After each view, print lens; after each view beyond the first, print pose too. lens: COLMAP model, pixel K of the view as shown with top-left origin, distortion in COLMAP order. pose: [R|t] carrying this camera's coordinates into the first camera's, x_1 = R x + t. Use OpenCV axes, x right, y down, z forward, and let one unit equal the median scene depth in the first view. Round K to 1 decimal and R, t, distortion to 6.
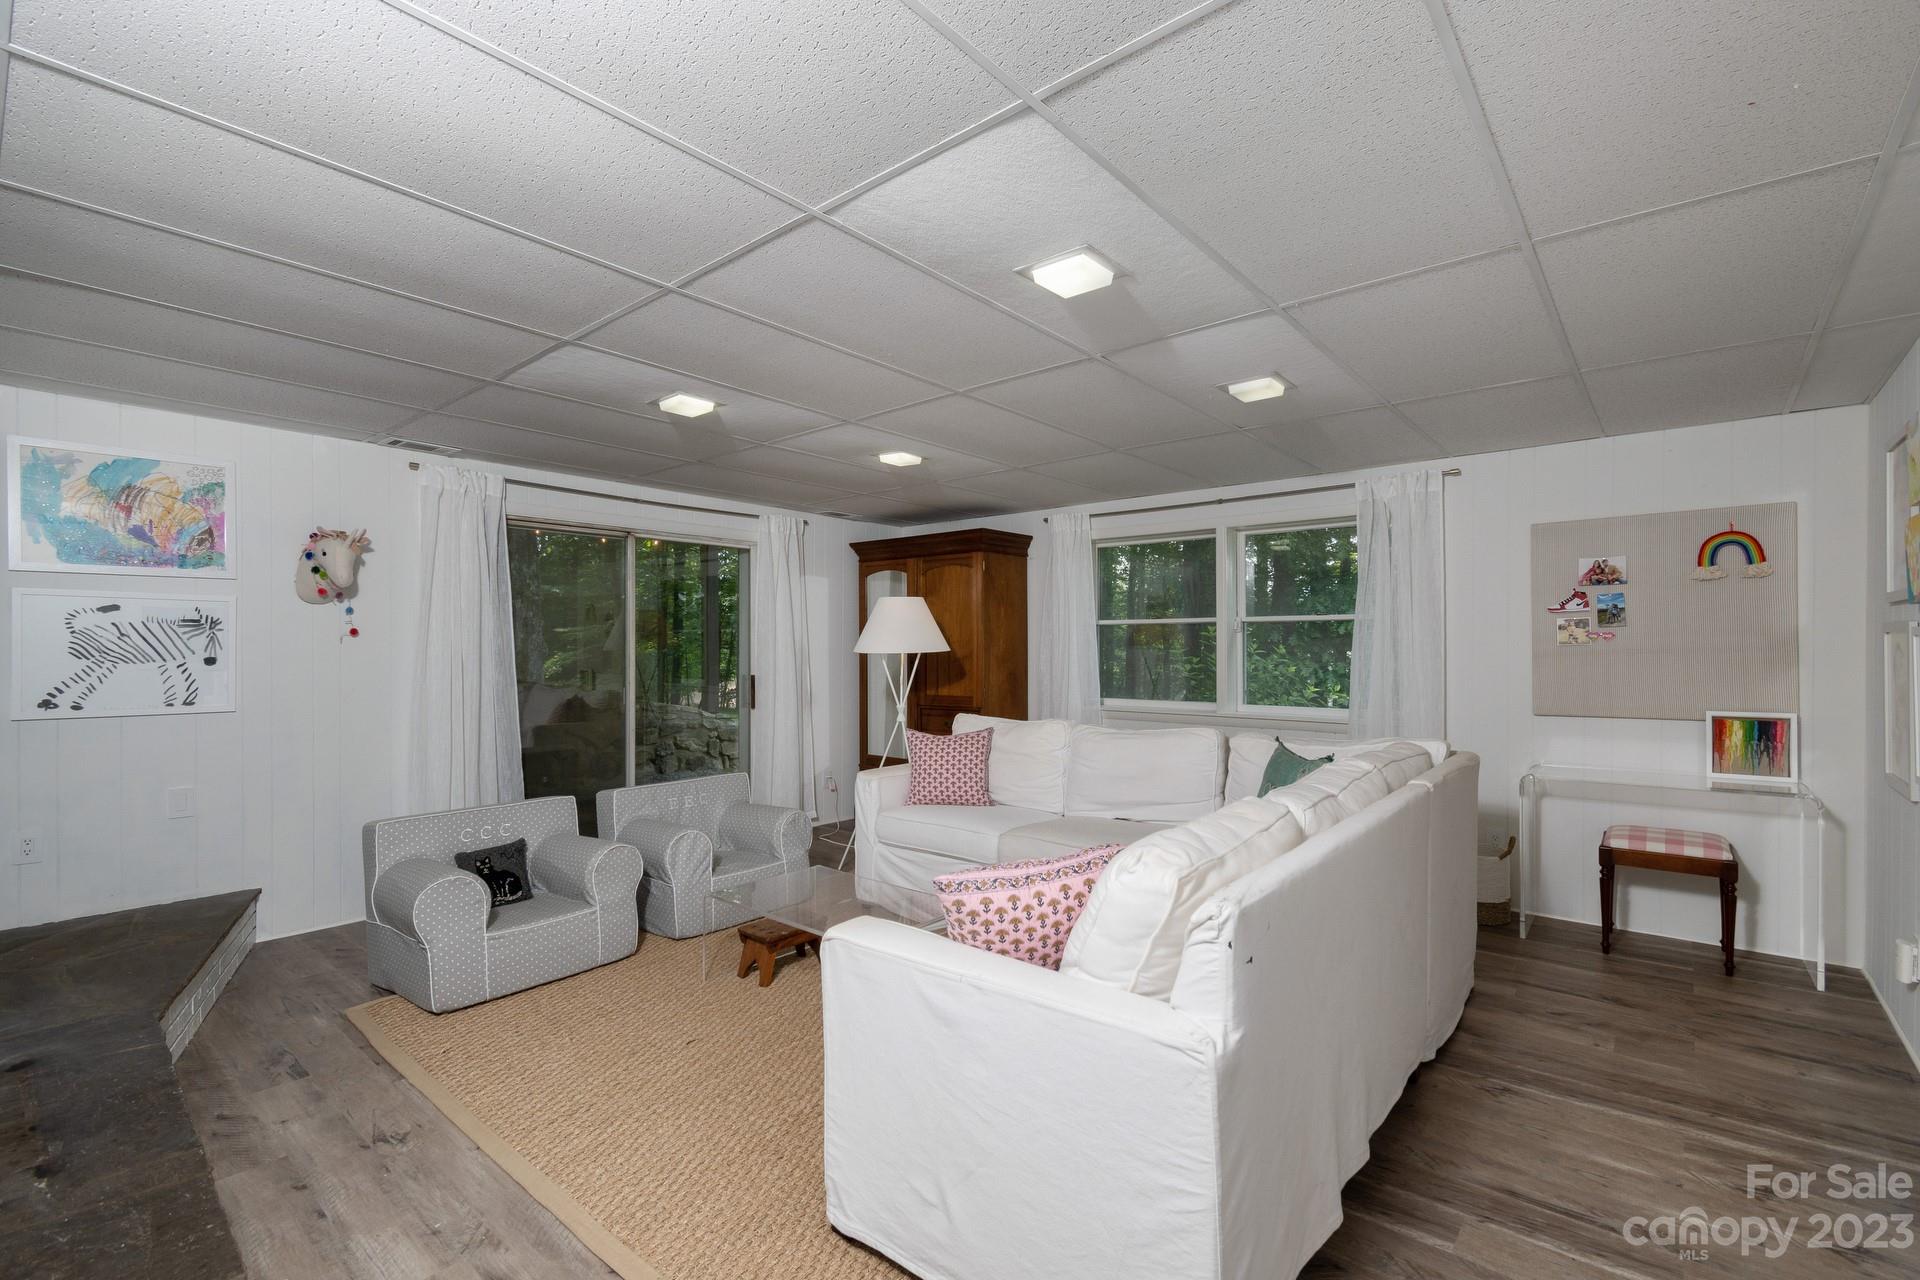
lens RADIAL K [[866.4, 0, 945.4], [0, 866.4, 615.7], [0, 0, 1]] dist [-0.000369, -0.000234]
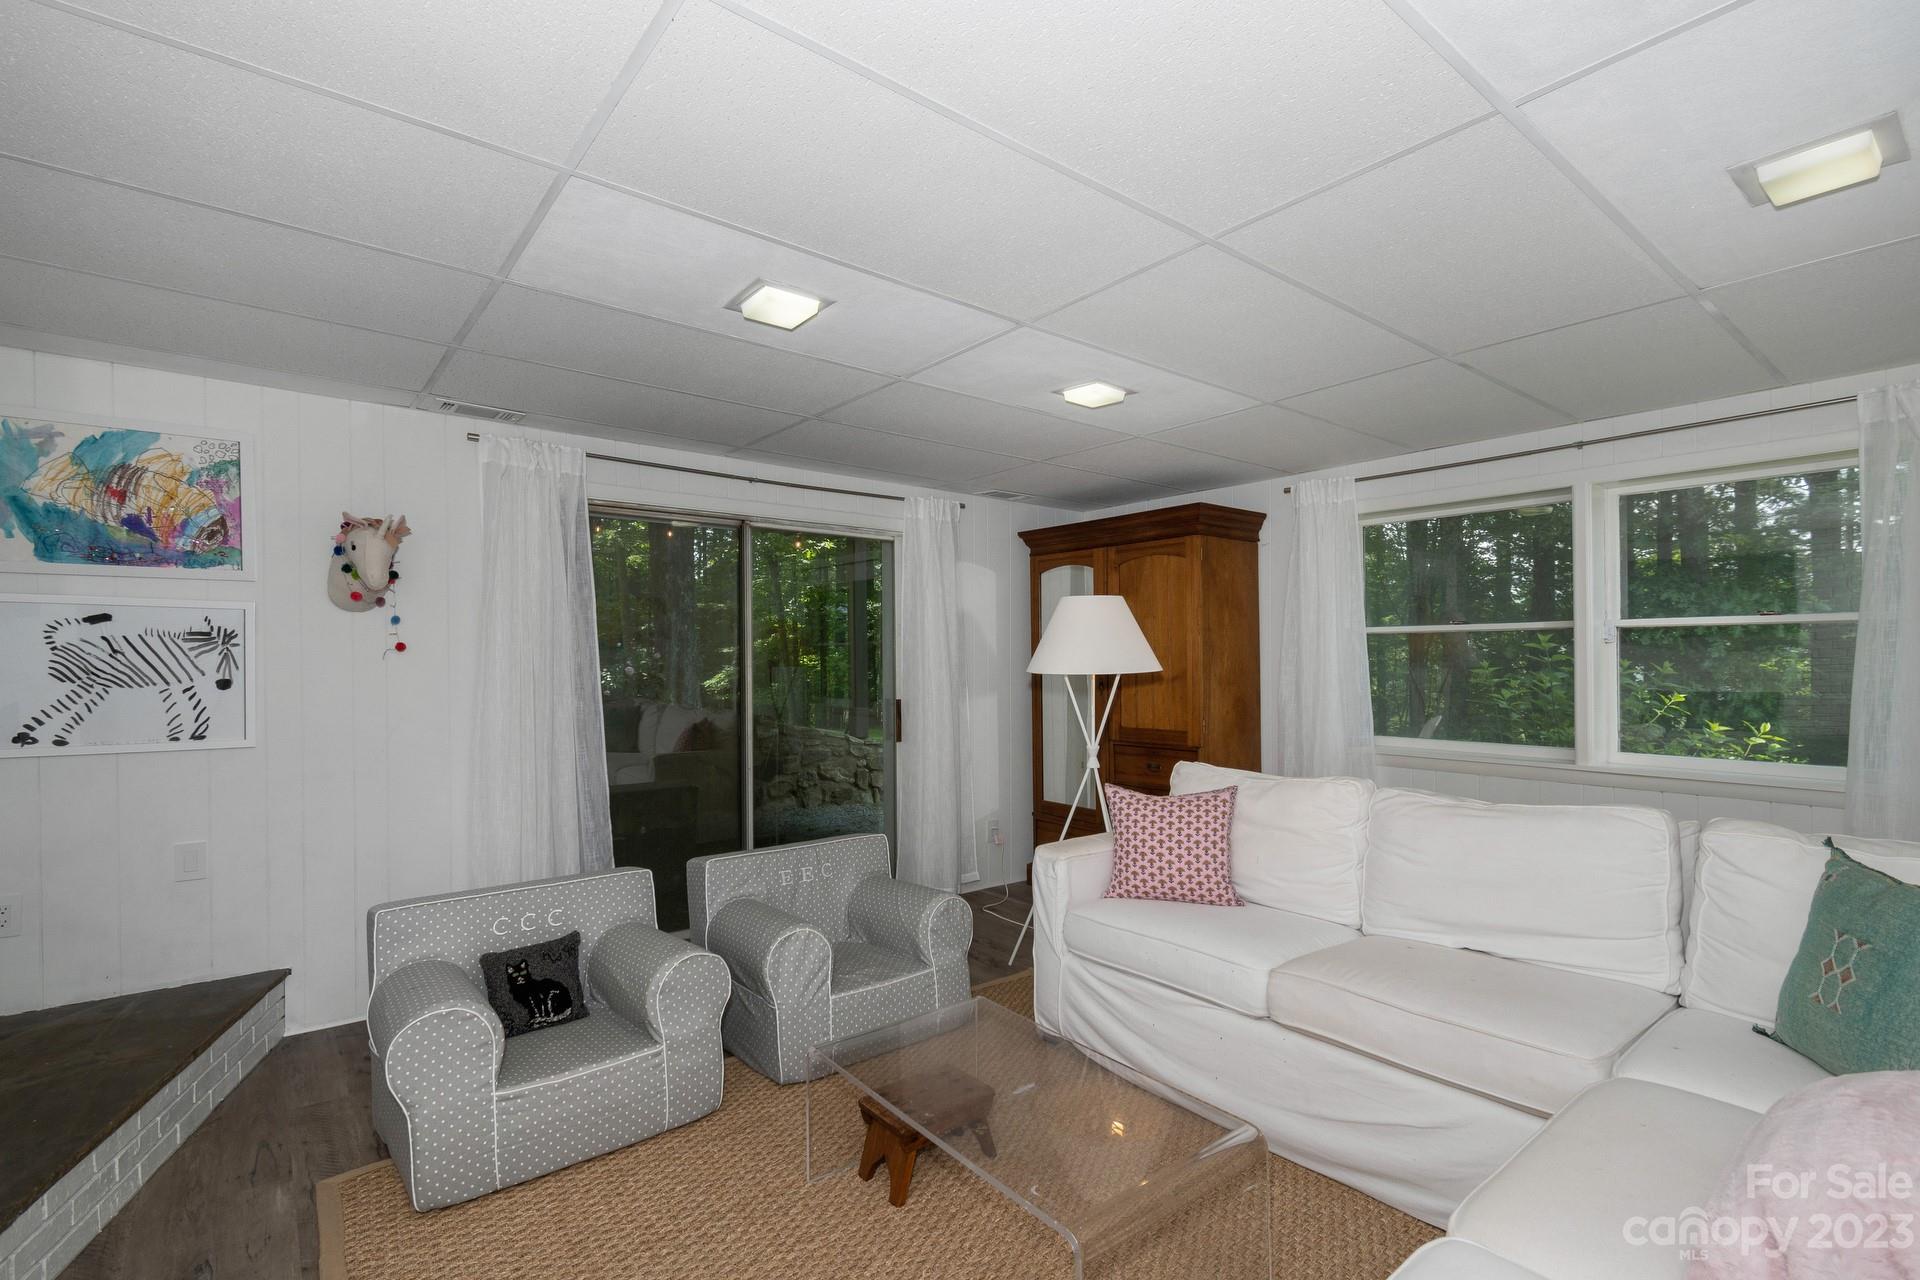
lens RADIAL K [[866.4, 0, 945.4], [0, 866.4, 615.7], [0, 0, 1]] dist [-0.000369, -0.000234]
pose [[0.982462, -0.009879, -0.186200, -0.042527], [0.007165, 0.999858, -0.015240, 0.005768], [0.186325, 0.013639, 0.982394, 0.308190]]
